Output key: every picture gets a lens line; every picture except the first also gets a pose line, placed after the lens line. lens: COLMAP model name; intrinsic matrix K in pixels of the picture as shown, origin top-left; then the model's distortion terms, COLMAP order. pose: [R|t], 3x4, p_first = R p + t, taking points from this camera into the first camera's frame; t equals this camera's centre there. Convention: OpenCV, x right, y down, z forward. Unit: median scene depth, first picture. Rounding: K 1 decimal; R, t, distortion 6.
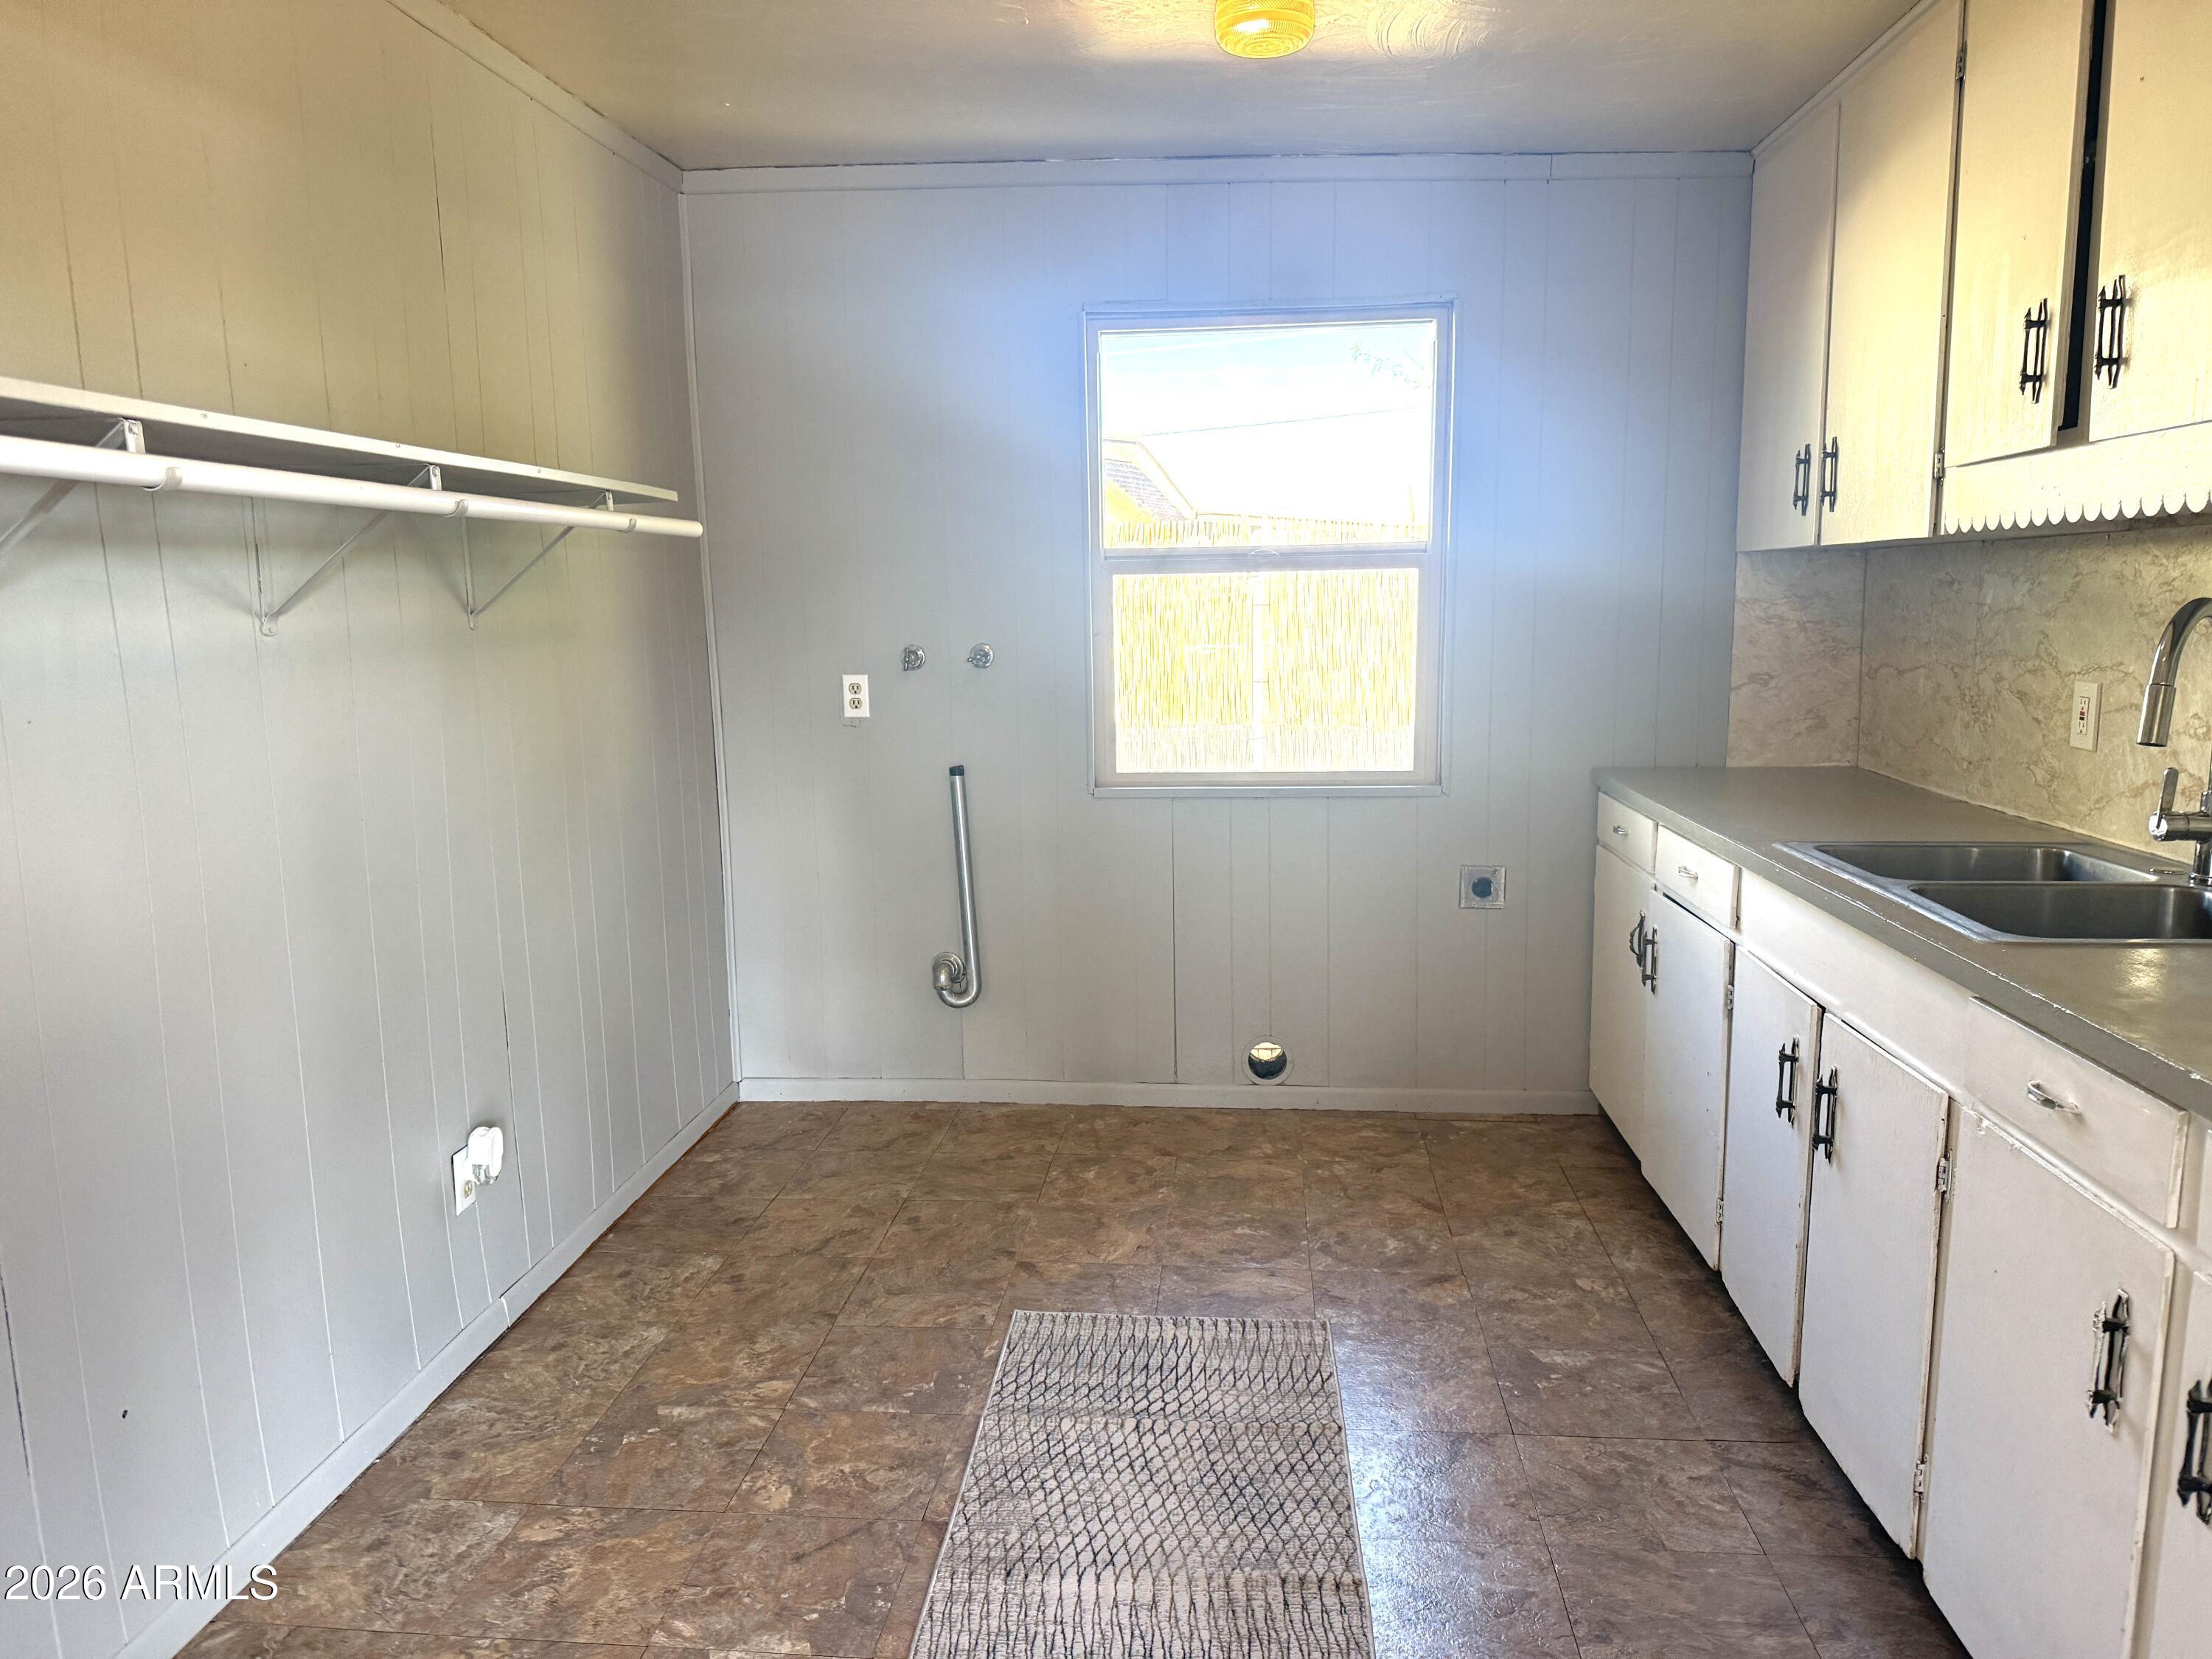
lens RADIAL K [[1513.6, 0, 1106.0], [0, 1513.6, 829.5], [0, 0, 1]] dist [0.005870, -0.093322]
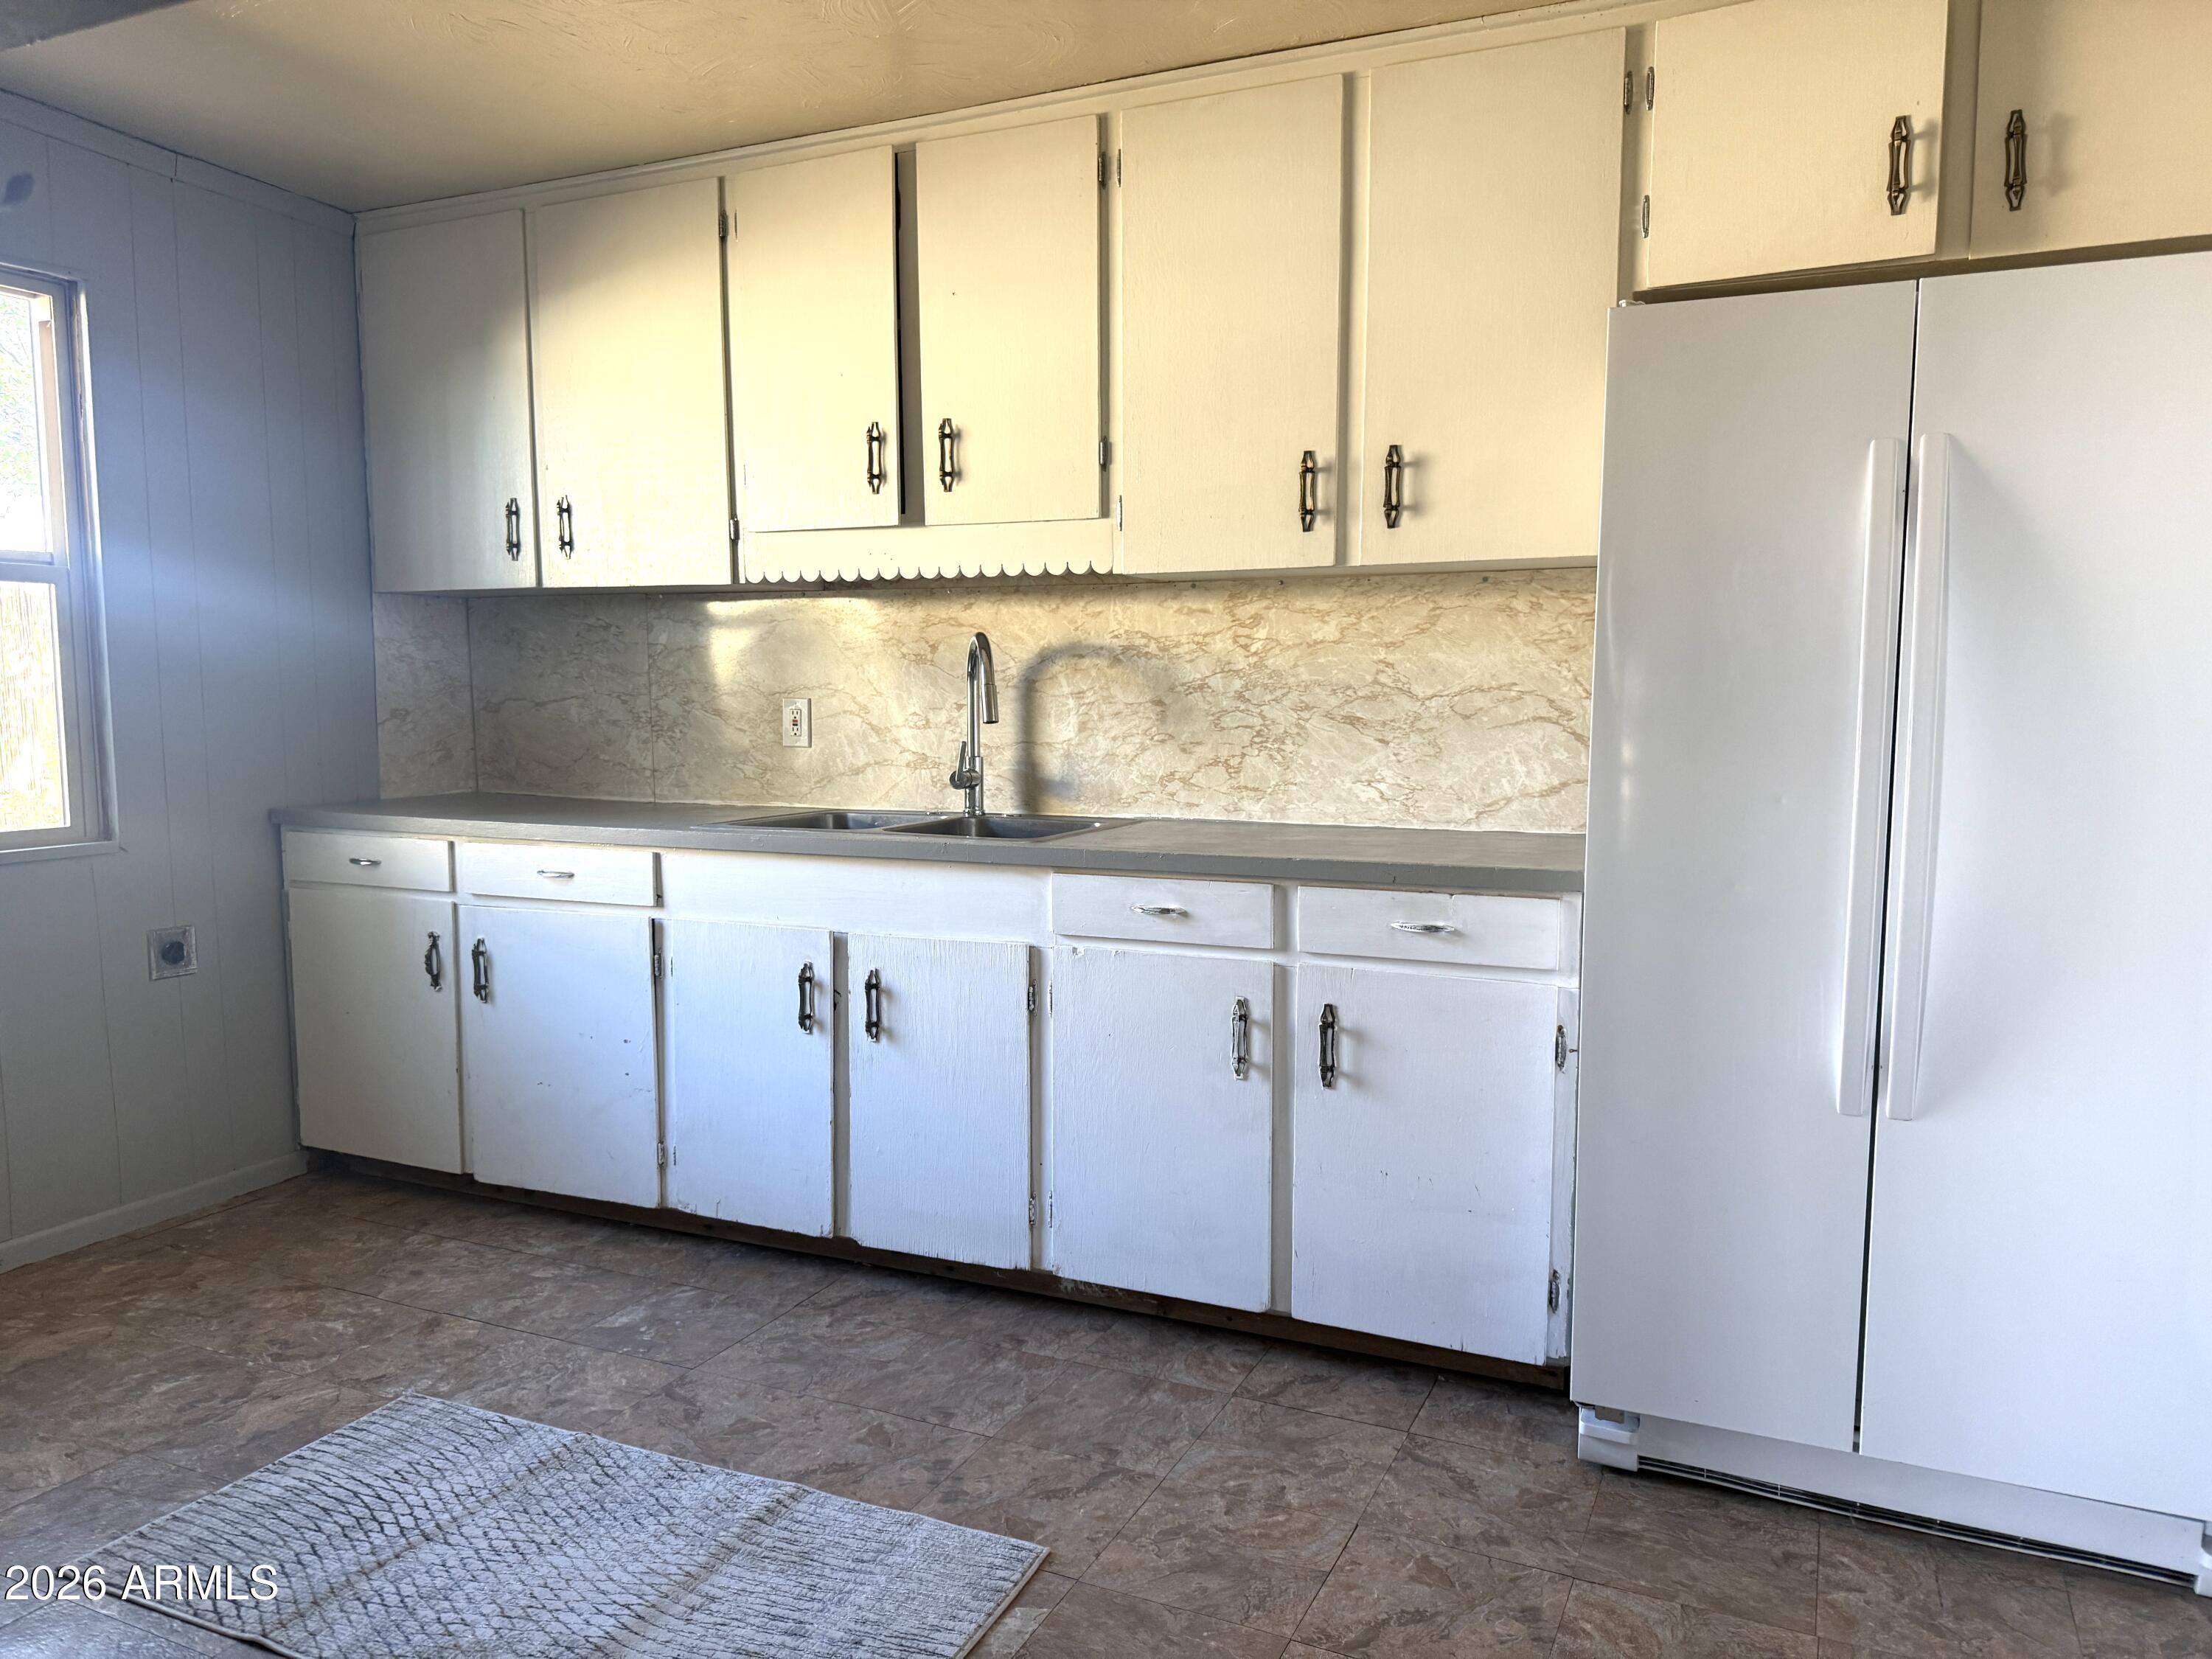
lens RADIAL K [[1524.8, 0, 1106.0], [0, 1524.8, 829.5], [0, 0, 1]] dist [0.015268, -0.006823]
pose [[0.324283, -0.074332, 0.943035, -0.491504], [0.130980, 0.990834, 0.033059, 0.010762], [-0.936848, 0.112799, 0.331047, 0.229200]]
